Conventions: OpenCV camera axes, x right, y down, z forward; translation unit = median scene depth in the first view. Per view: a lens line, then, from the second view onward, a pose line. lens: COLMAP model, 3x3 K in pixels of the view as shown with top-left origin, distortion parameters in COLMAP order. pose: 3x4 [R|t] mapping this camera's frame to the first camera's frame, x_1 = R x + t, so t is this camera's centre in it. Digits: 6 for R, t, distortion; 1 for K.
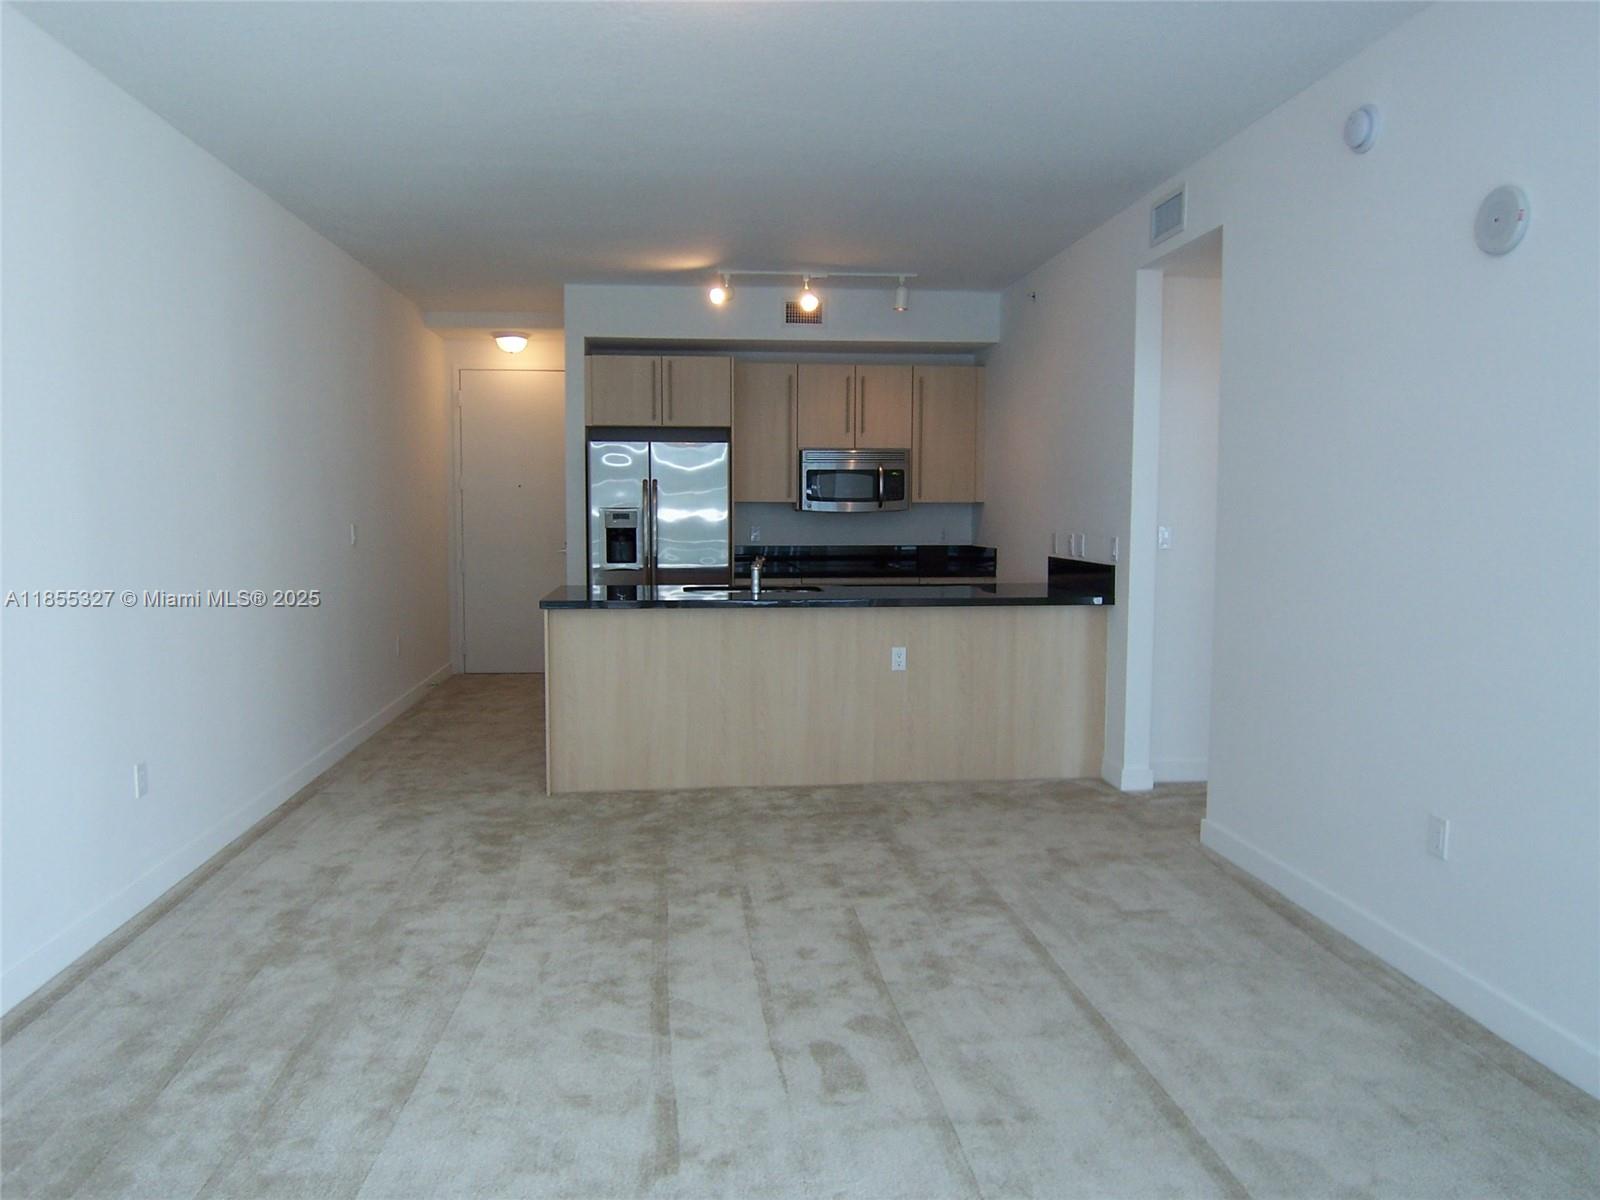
lens RADIAL K [[1066.6, 0, 800.0], [0, 1066.6, 600.0], [0, 0, 1]] dist [-0.071750, -0.000706]
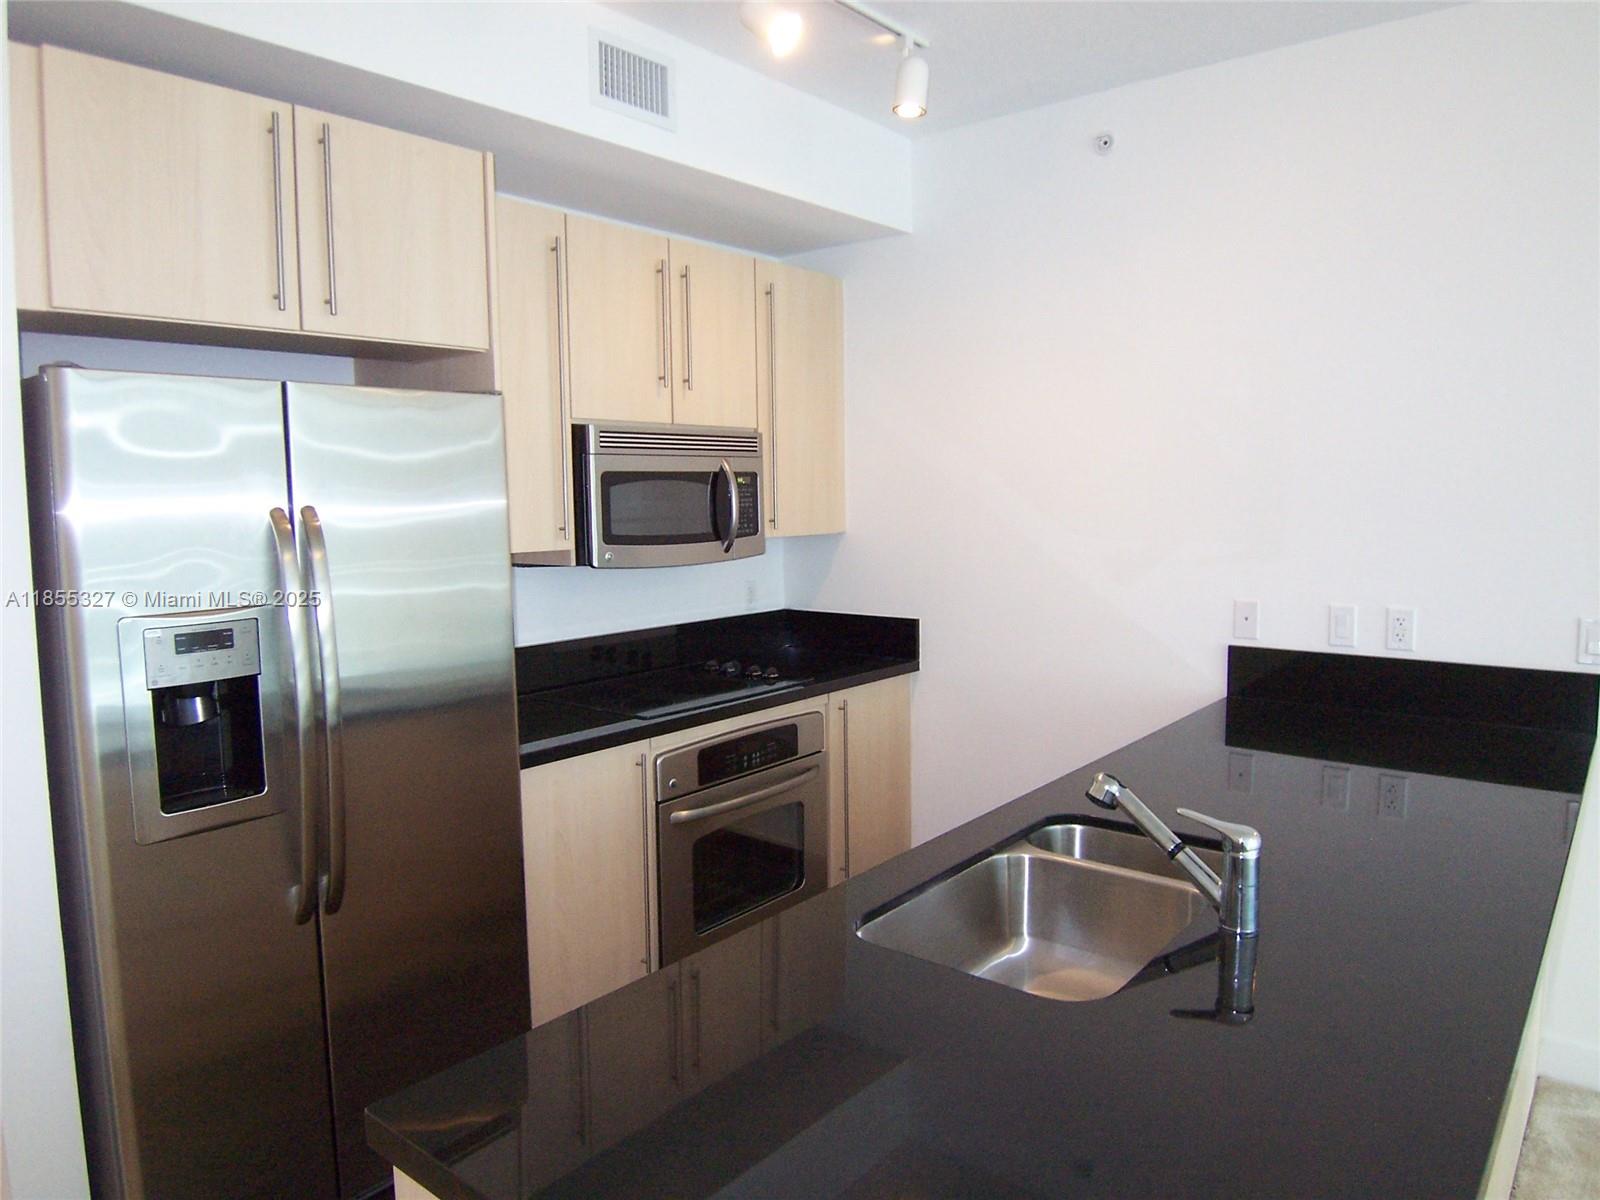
lens RADIAL K [[1066.6, 0, 800.0], [0, 1066.6, 600.0], [0, 0, 1]] dist [-0.071750, -0.000706]
pose [[0.725510, -0.080765, 0.683456, -0.238015], [0.077454, 0.996363, 0.035523, -0.085693], [-0.683839, 0.027164, 0.729127, 0.682957]]
